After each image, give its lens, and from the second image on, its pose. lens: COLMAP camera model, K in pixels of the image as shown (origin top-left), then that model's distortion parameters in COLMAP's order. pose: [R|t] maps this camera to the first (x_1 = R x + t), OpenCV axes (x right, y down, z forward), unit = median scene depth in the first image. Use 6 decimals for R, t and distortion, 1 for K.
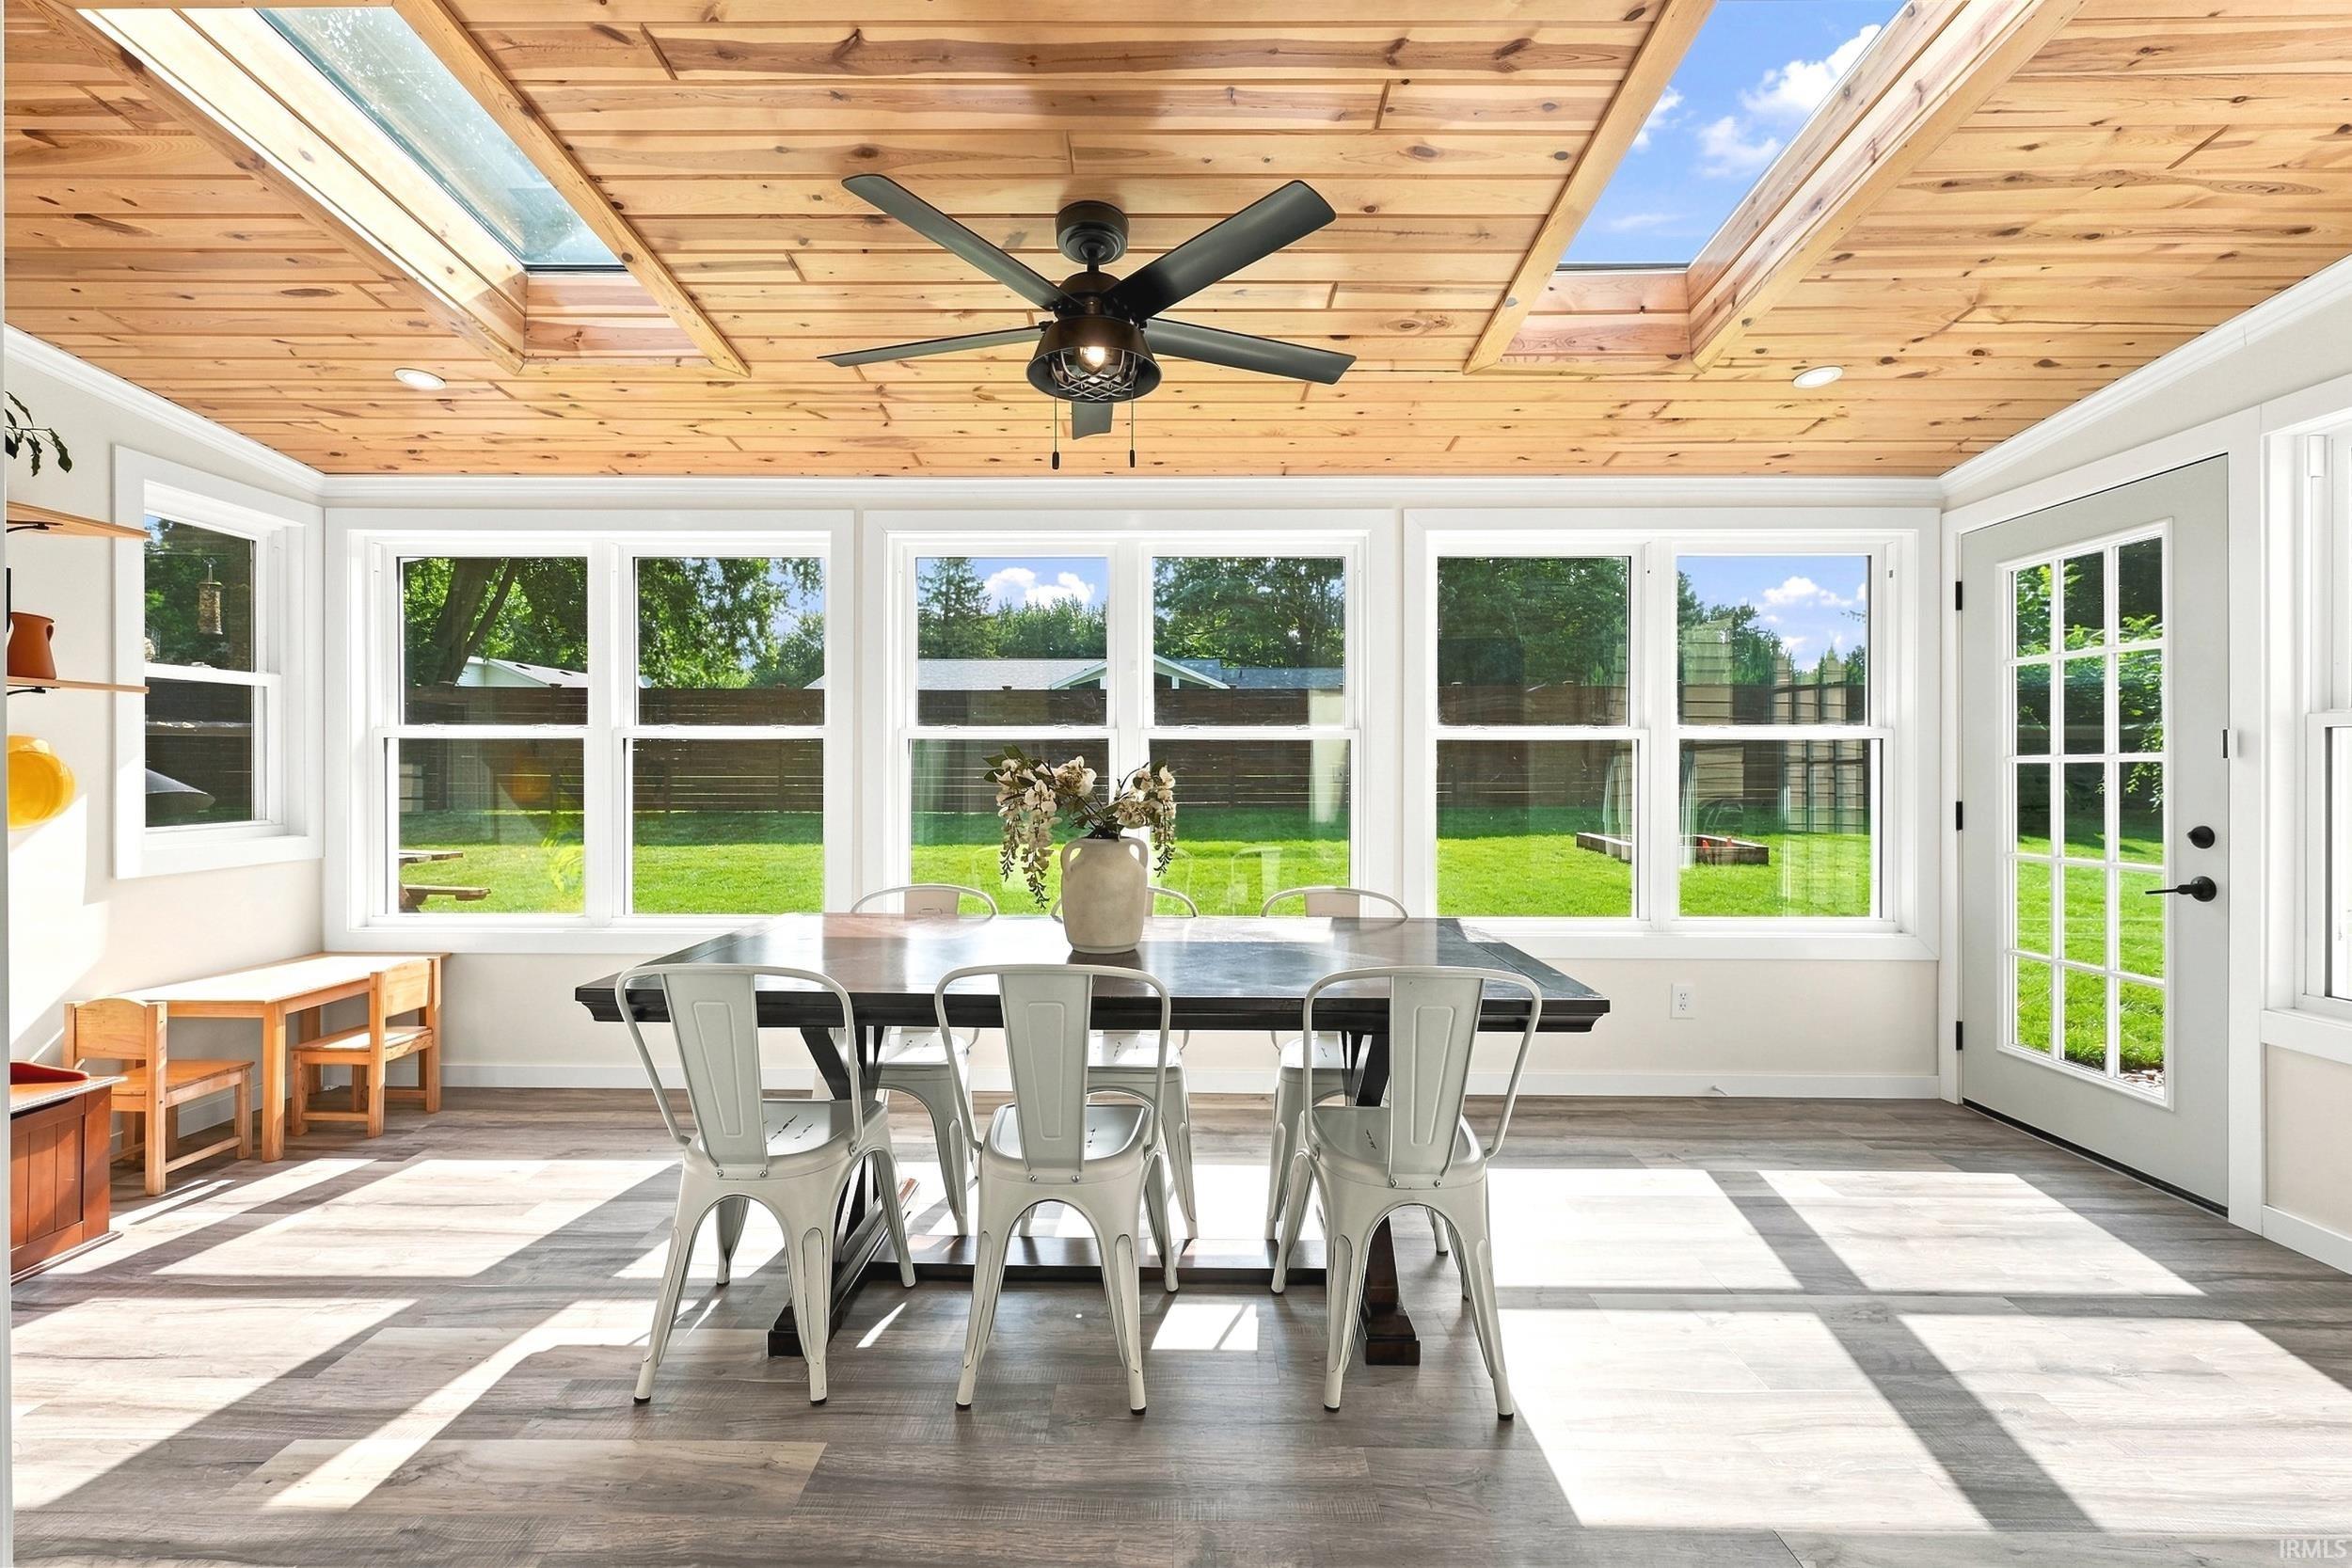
lens RADIAL K [[1005.4, 0, 1143.9], [0, 1005.4, 777.4], [0, 0, 1]] dist [-0.000690, -0.000125]
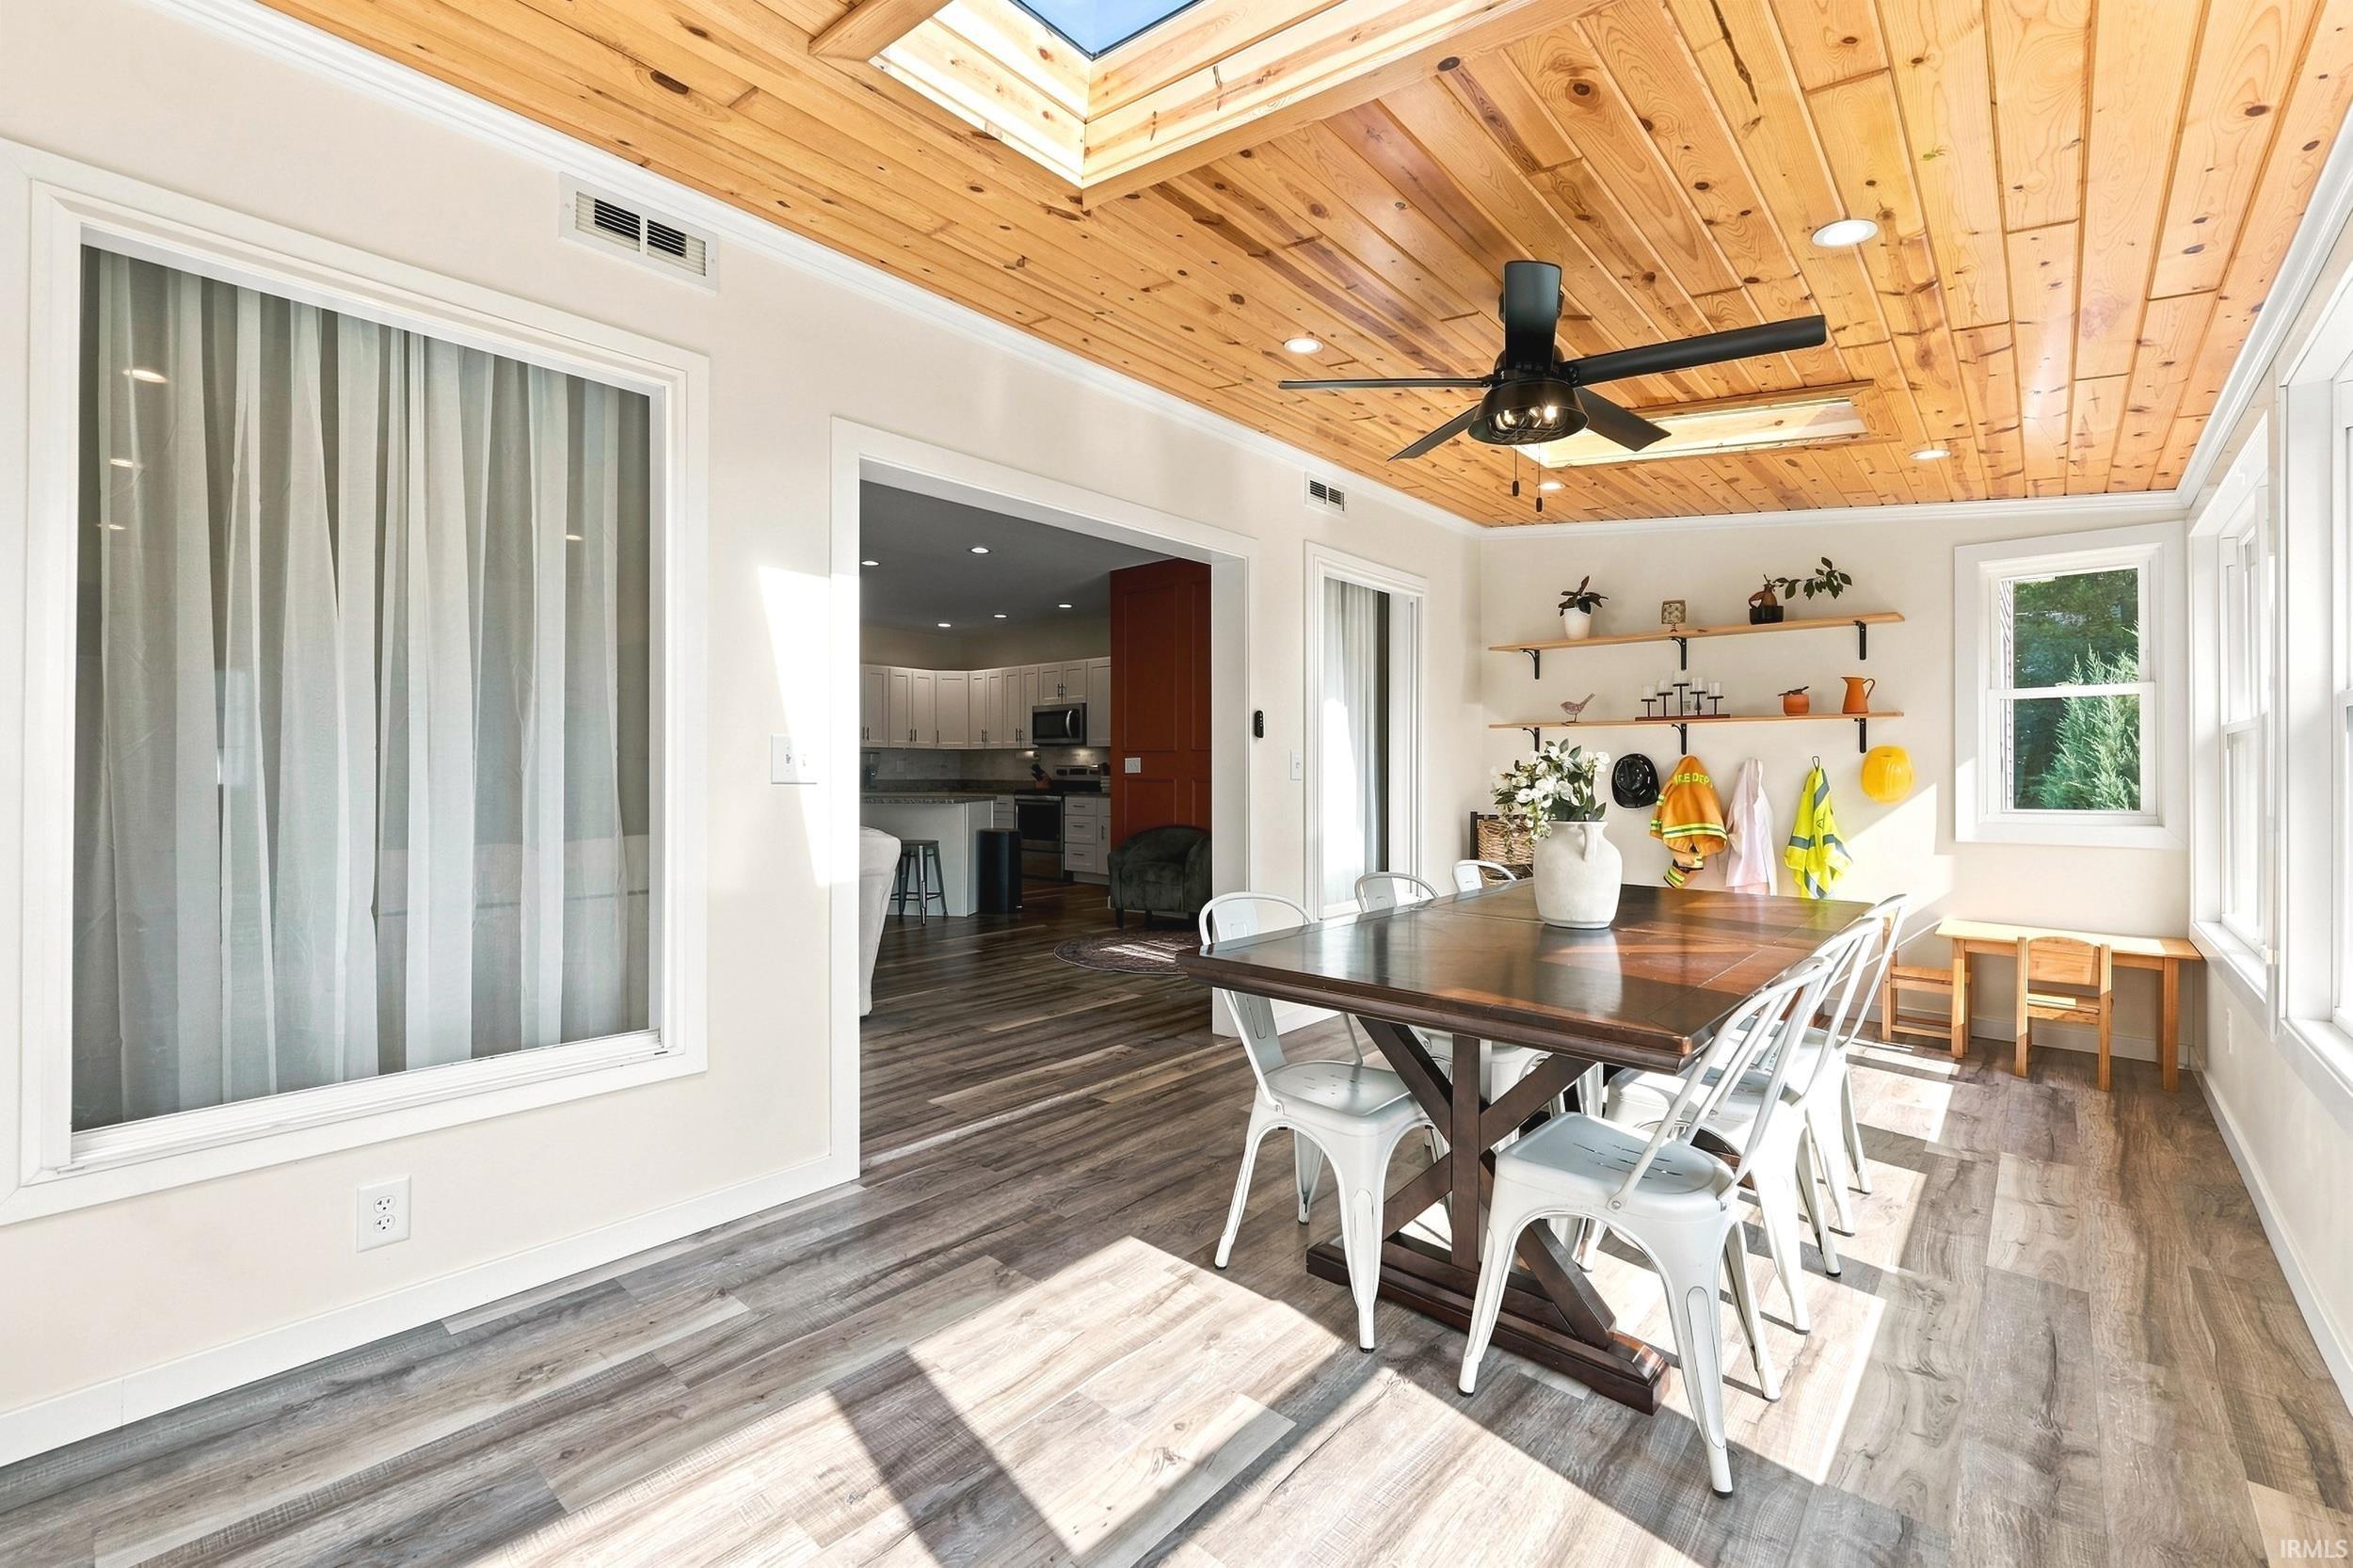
lens RADIAL K [[991.7, 0, 1174.5], [0, 991.7, 771.5], [0, 0, 1]] dist [0.002880, -0.000413]
pose [[-0.659204, -0.004513, -0.751951, 0.871872], [-0.004763, 0.999987, -0.001826, 0.008869], [0.751949, 0.002377, -0.659217, 1.157142]]
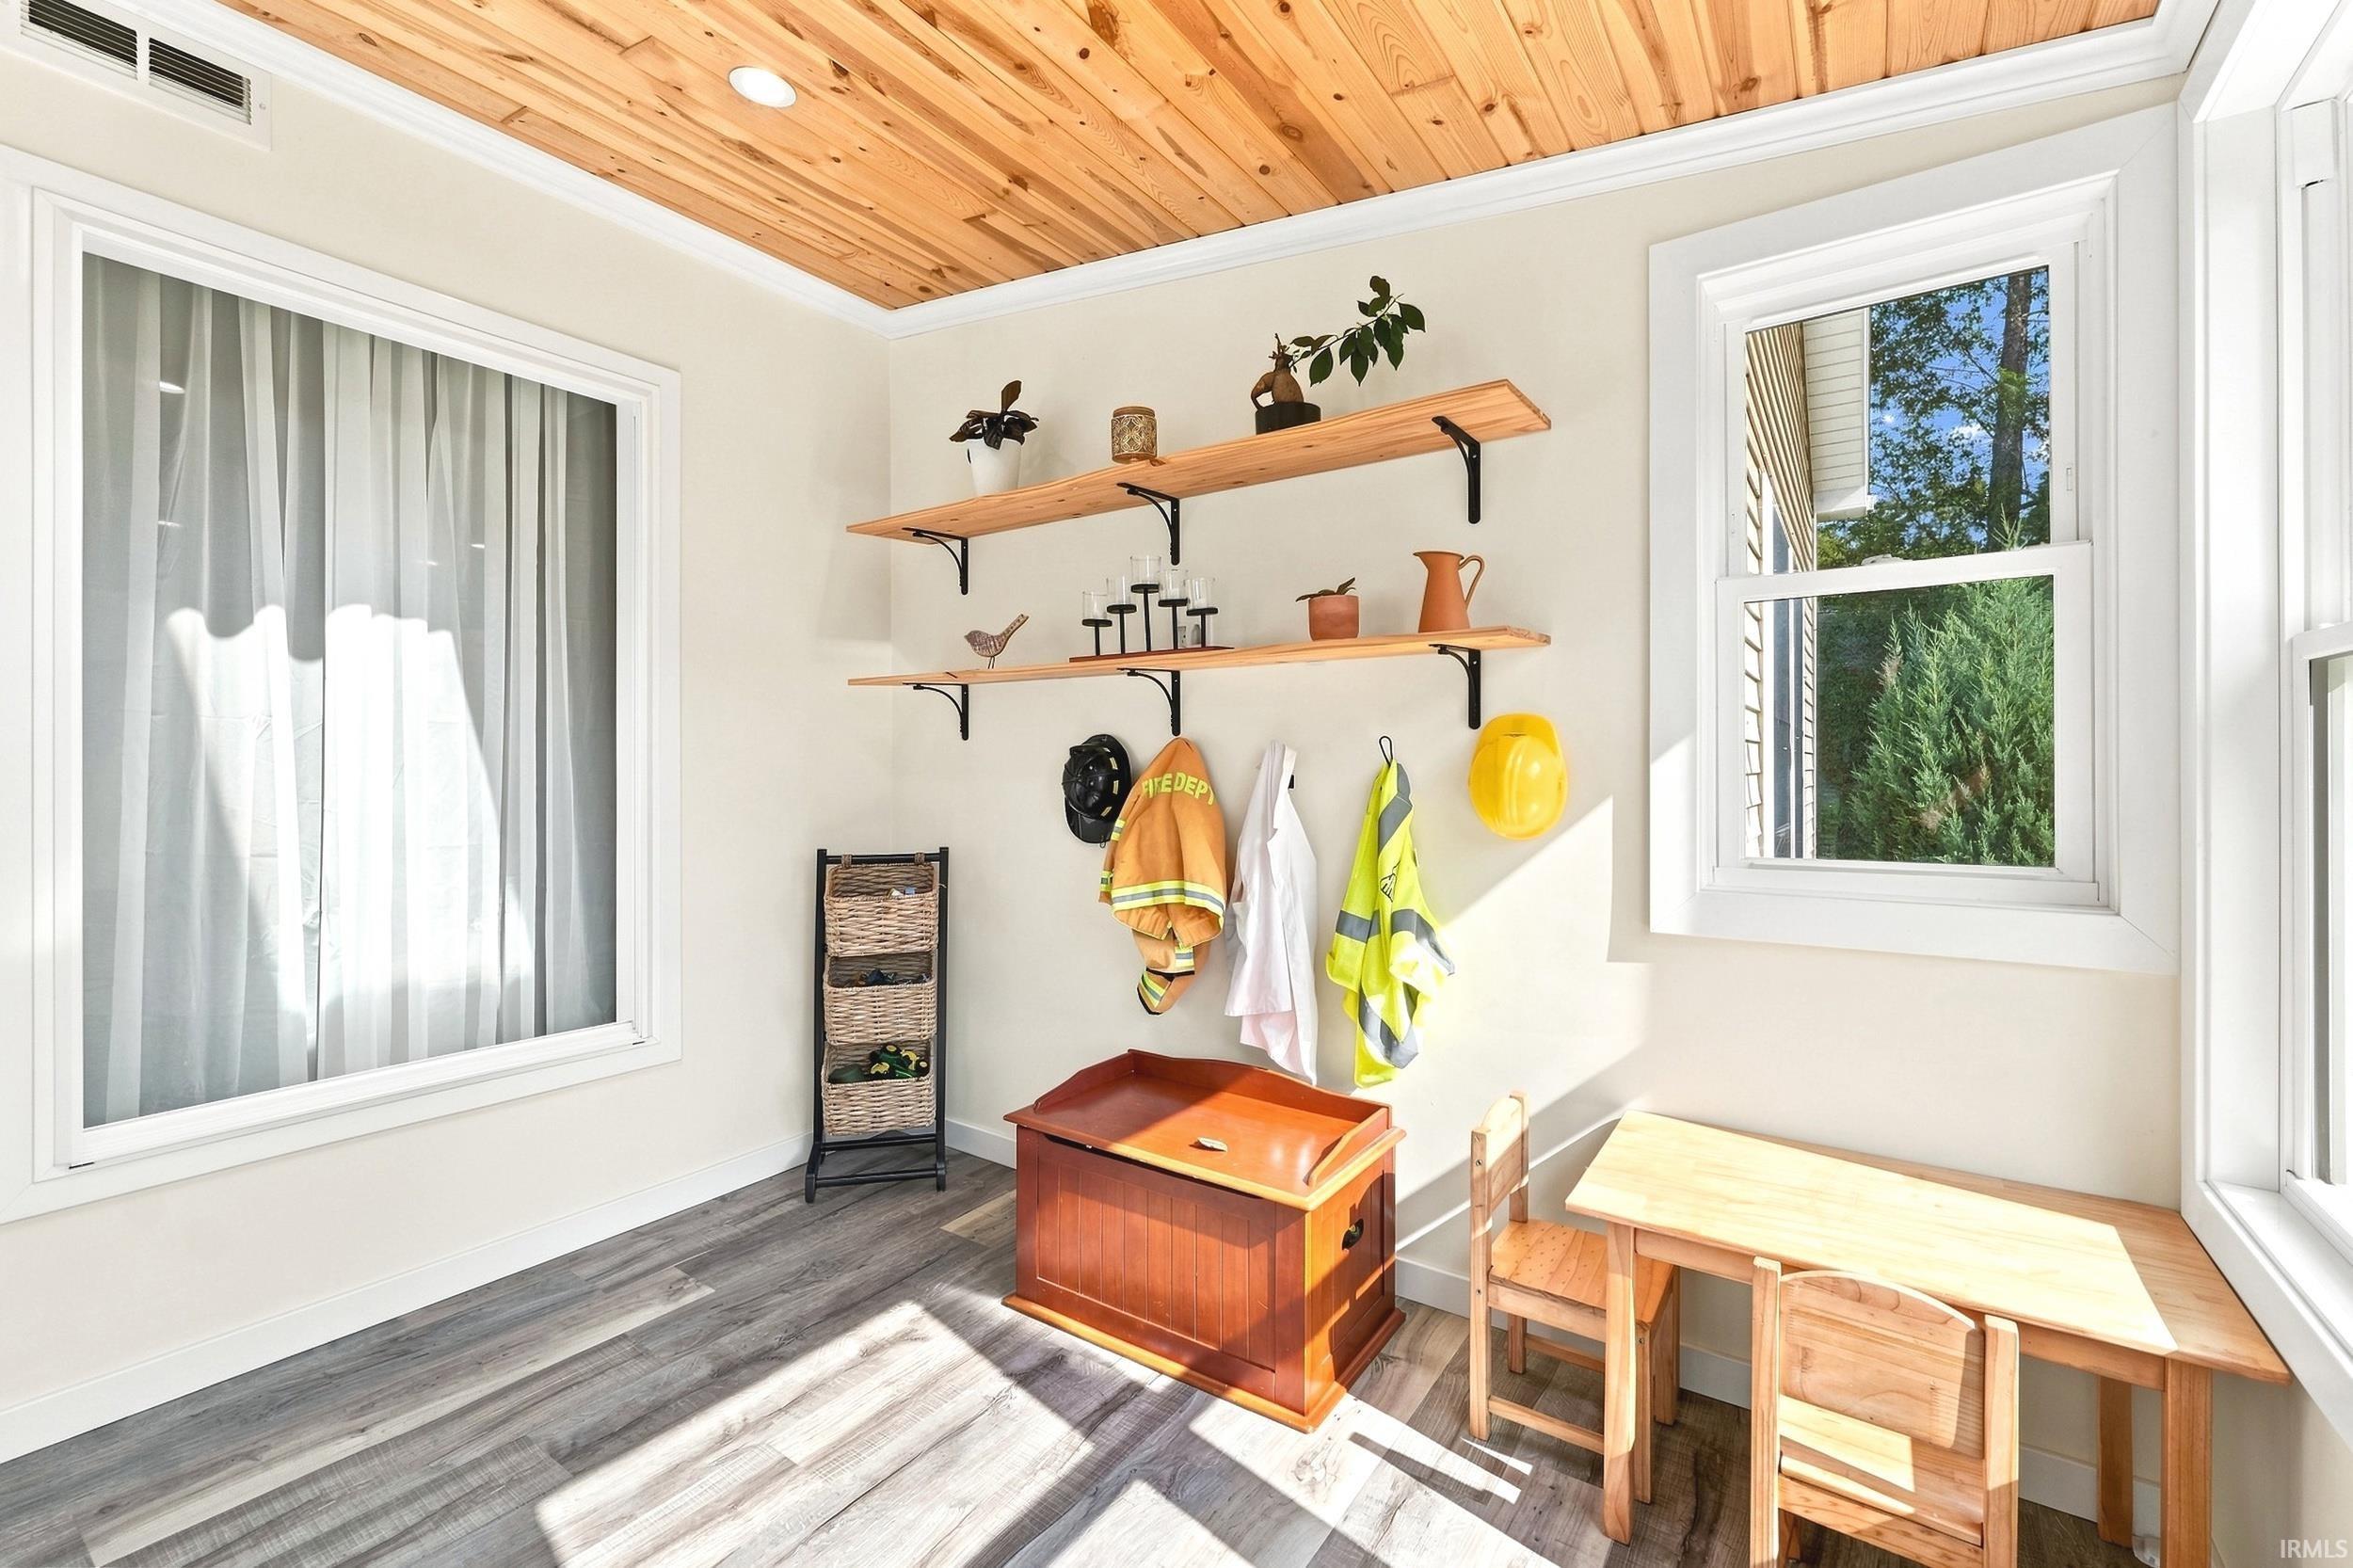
lens RADIAL K [[994.7, 0, 1168.7], [0, 994.7, 771.9], [0, 0, 1]] dist [-0.001522, -0.000200]
pose [[-0.570987, -0.001160, -0.820958, -0.357273], [-0.002258, 0.999997, 0.000158, 0.002958], [0.820956, 0.001944, -0.570988, 1.166694]]
